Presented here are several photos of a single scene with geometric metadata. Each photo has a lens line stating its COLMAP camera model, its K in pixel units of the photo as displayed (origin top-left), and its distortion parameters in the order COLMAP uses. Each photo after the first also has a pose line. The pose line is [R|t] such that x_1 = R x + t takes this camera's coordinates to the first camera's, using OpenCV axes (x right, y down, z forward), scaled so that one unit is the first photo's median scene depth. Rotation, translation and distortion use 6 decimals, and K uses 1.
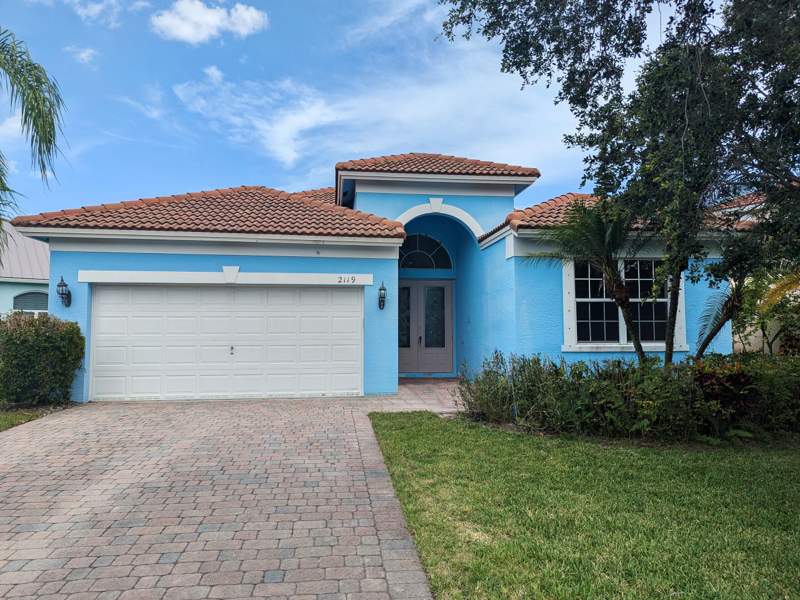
lens RADIAL K [[577.0, 0, 391.5], [0, 577.0, 295.5], [0, 0, 1]] dist [0.047231, -0.020550]
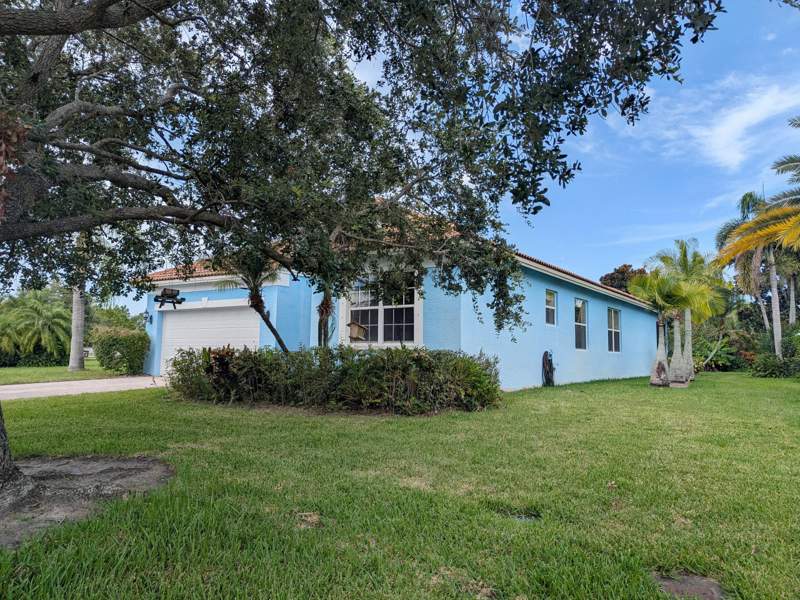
lens RADIAL K [[577.0, 0, 401.4], [0, 577.0, 295.1], [0, 0, 1]] dist [0.047231, -0.020550]
pose [[0.759349, -0.065474, -0.647381, 1.219929], [0.035863, 0.997624, -0.058832, 0.054925], [0.649694, 0.021457, 0.759893, 0.102488]]
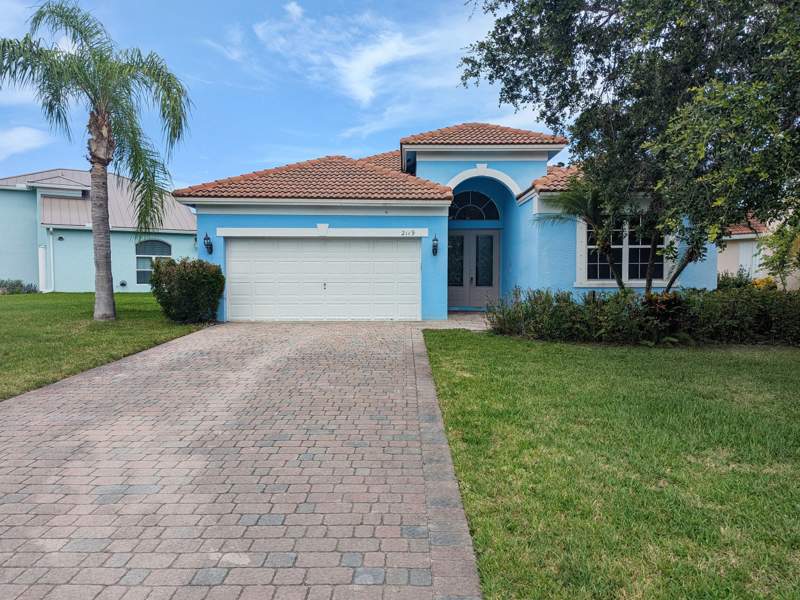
lens RADIAL K [[577.0, 0, 395.1], [0, 577.0, 309.9], [0, 0, 1]] dist [0.047231, -0.020550]
pose [[0.991242, 0.008204, -0.131800, 0.068322], [0.008061, 0.992448, 0.122400, -0.014486], [0.131809, -0.122390, 0.983691, -0.323162]]
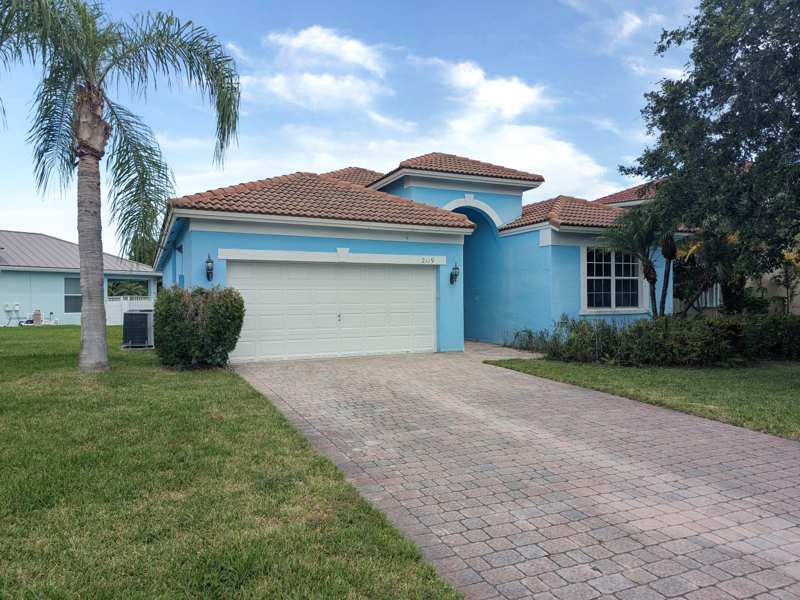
lens RADIAL K [[577.0, 0, 374.7], [0, 577.0, 302.9], [0, 0, 1]] dist [0.047231, -0.020550]
pose [[0.952031, -0.006497, 0.305932, -0.578859], [-0.013804, 0.997845, 0.064147, -0.014014], [-0.305689, -0.065293, 0.949890, -0.158805]]
